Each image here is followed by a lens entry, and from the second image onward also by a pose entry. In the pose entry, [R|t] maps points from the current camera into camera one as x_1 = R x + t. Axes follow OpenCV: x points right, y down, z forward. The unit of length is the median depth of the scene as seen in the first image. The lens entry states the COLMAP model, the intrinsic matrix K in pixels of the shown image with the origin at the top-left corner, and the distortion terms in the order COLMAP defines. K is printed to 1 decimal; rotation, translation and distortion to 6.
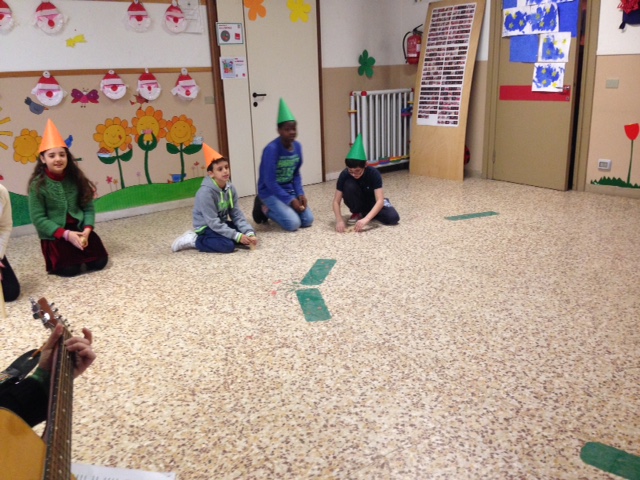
lens RADIAL K [[603.4, 0, 320.0], [0, 603.4, 240.0], [0, 0, 1]] dist [0.171450, -0.327508]
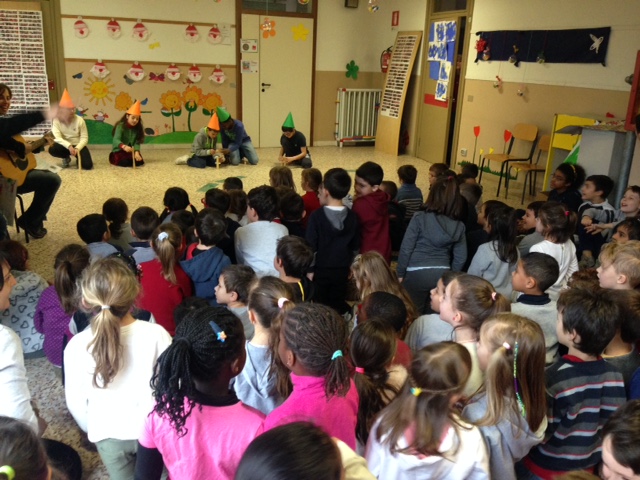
lens RADIAL K [[617.7, 0, 320.0], [0, 617.7, 240.0], [0, 0, 1]] dist [0.180202, -0.359626]
pose [[0.955075, 0.152204, -0.254293, 0.546441], [-0.147482, 0.988348, 0.037650, 0.086191], [0.257060, 0.001545, 0.966394, -0.575864]]
